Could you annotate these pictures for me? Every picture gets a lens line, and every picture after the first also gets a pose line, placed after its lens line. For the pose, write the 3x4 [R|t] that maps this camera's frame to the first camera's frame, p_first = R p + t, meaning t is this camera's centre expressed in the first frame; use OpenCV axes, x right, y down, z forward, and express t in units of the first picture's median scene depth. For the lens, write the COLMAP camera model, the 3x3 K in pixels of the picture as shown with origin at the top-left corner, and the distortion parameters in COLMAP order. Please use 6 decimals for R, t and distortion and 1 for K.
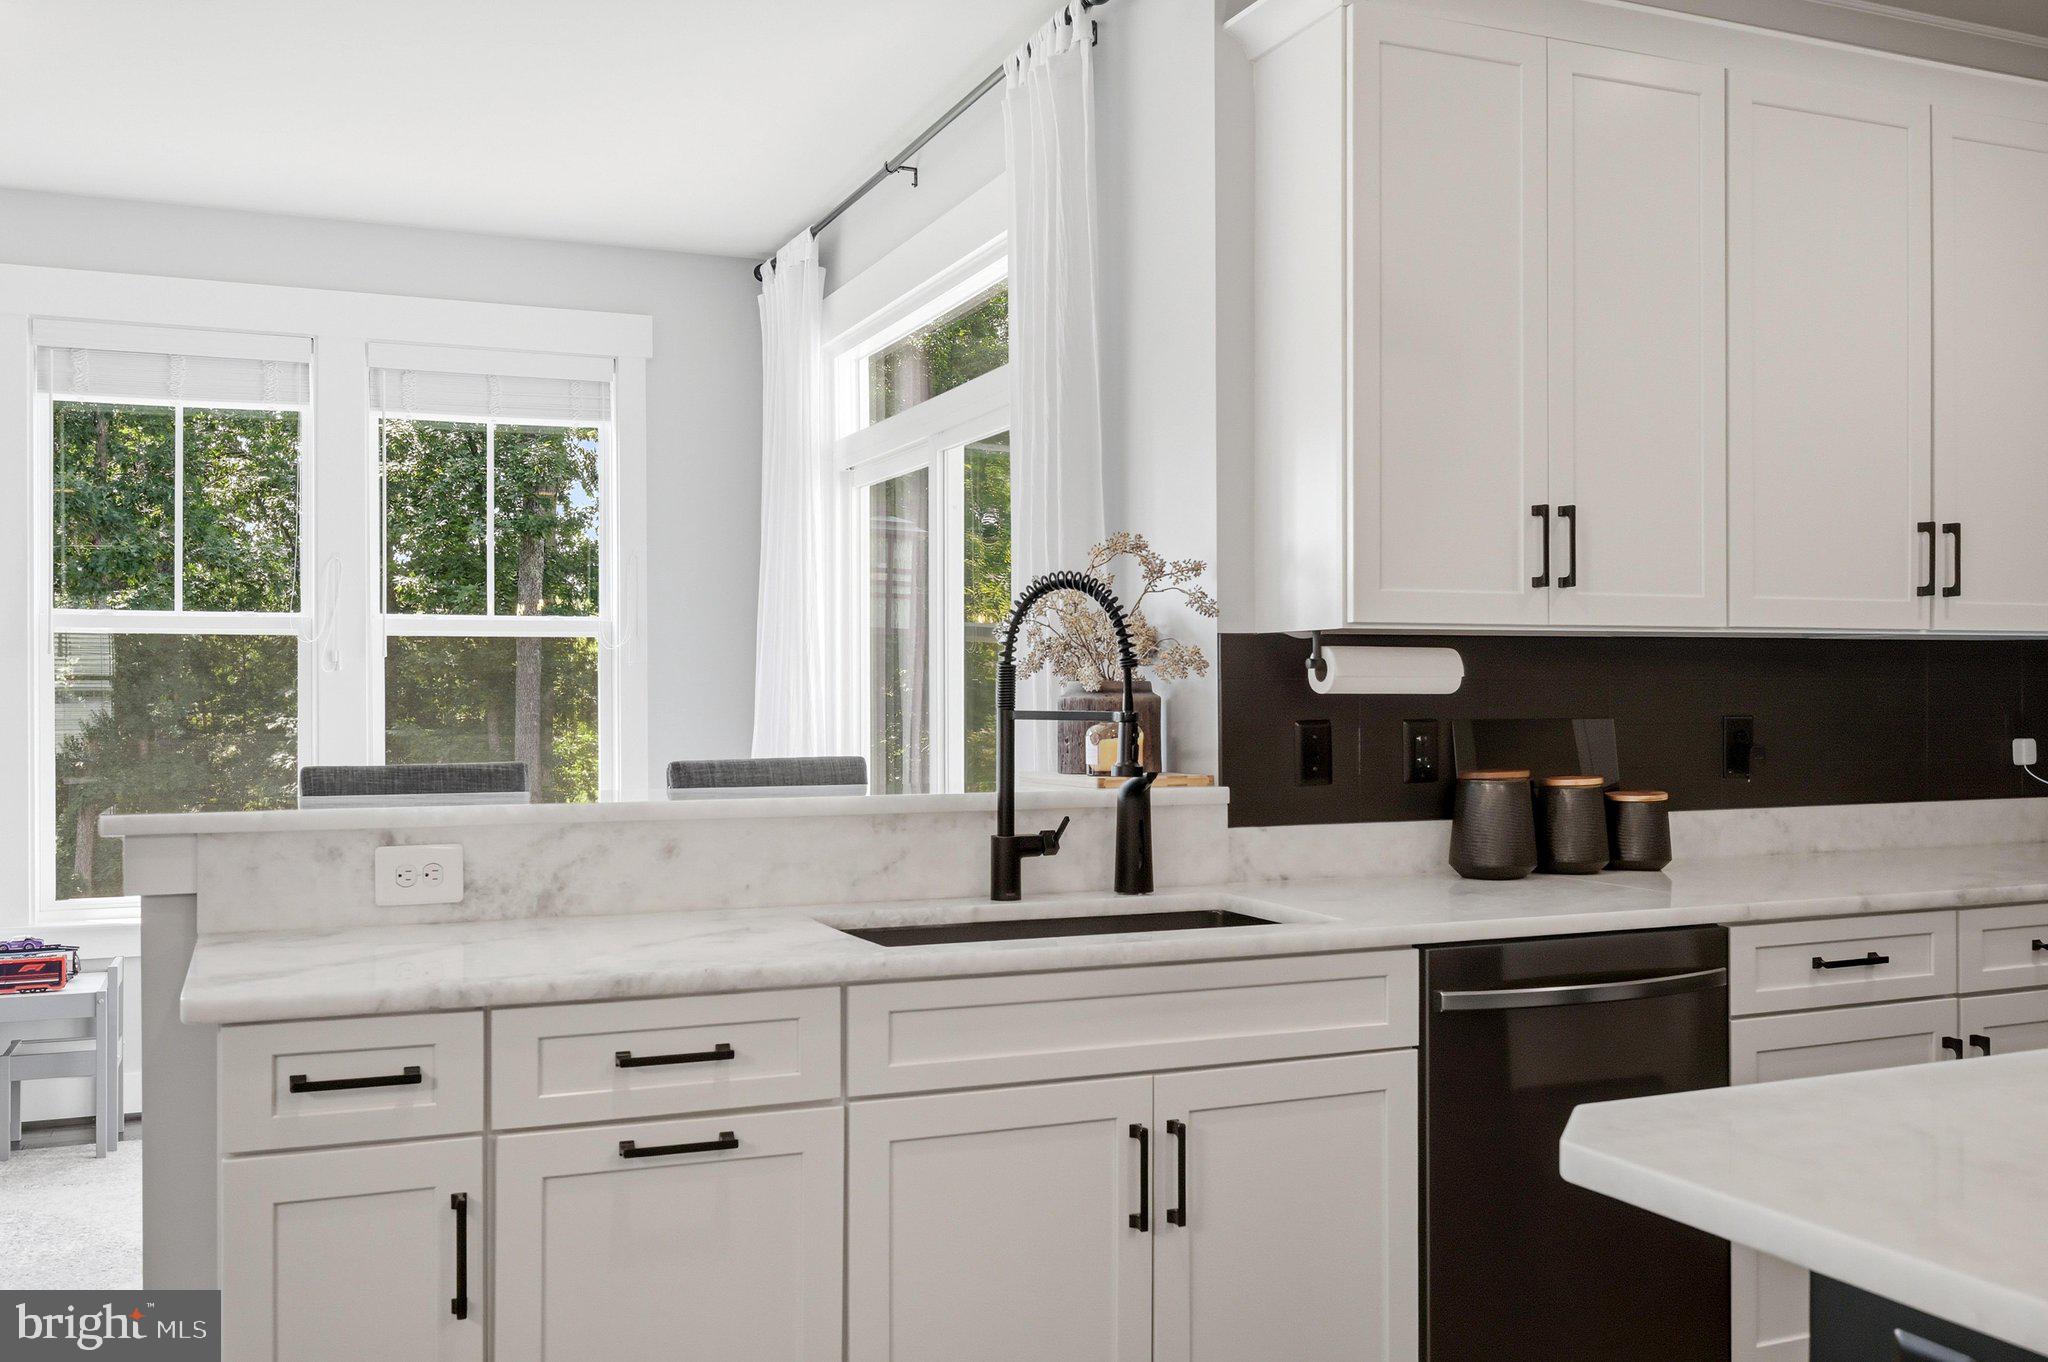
lens RADIAL K [[1807.8, 0, 1024.0], [0, 1807.8, 681.0], [0, 0, 1]] dist [-0.008696, 0.004085]
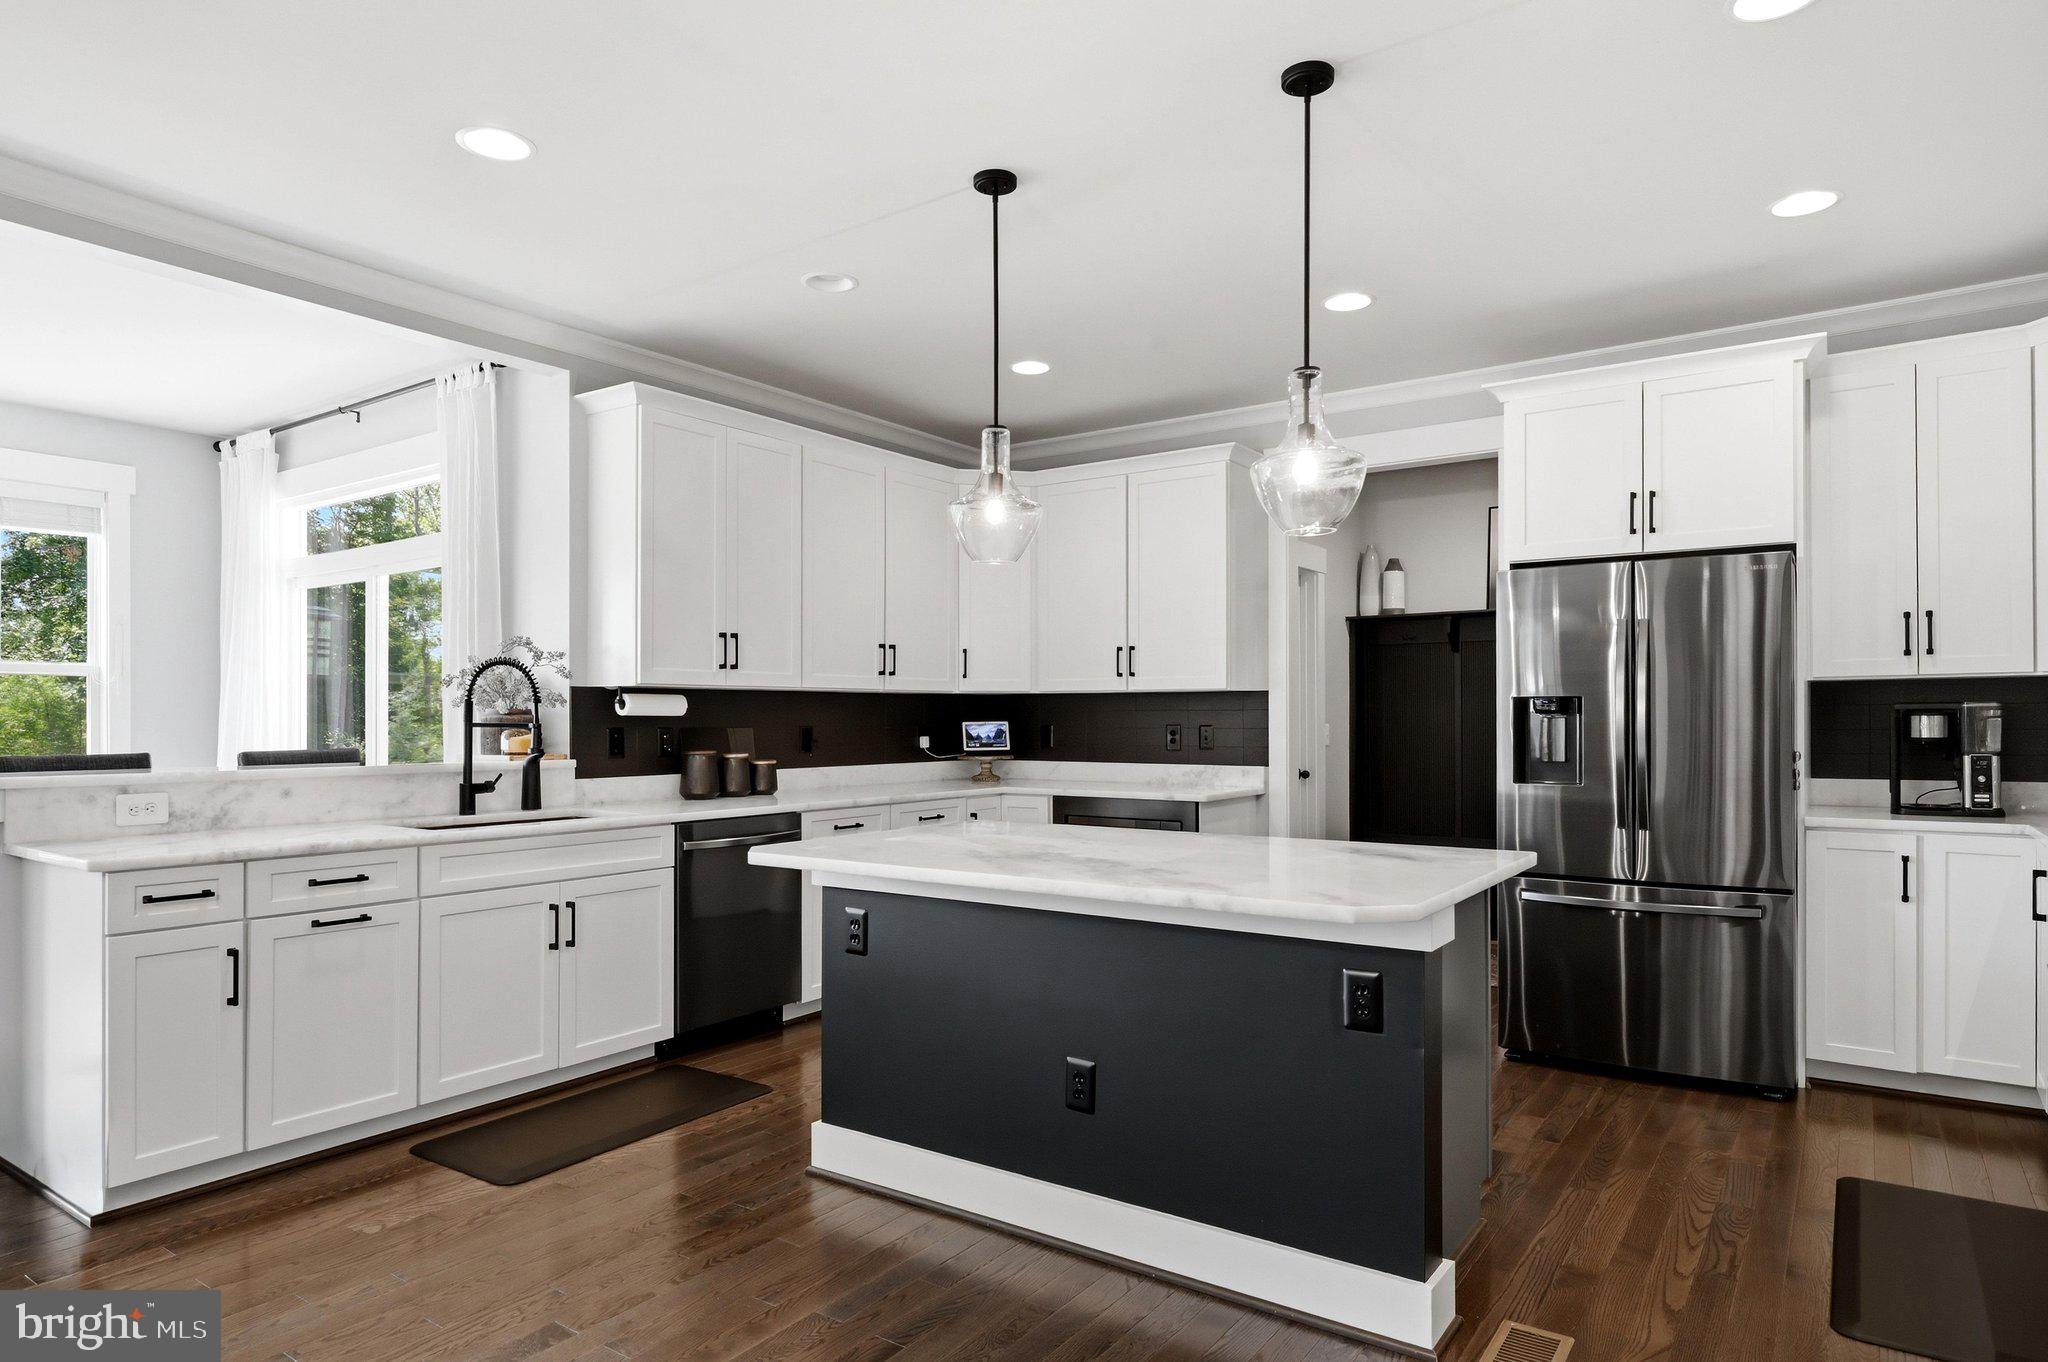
lens RADIAL K [[1183.7, 0, 1029.8], [0, 1183.7, 728.0], [0, 0, 1]] dist [-0.003574, -0.002308]
pose [[0.848807, -0.001652, 0.528700, -0.169112], [-0.006520, 0.999886, 0.013591, -0.000310], [-0.528662, -0.014983, 0.848700, -0.456681]]
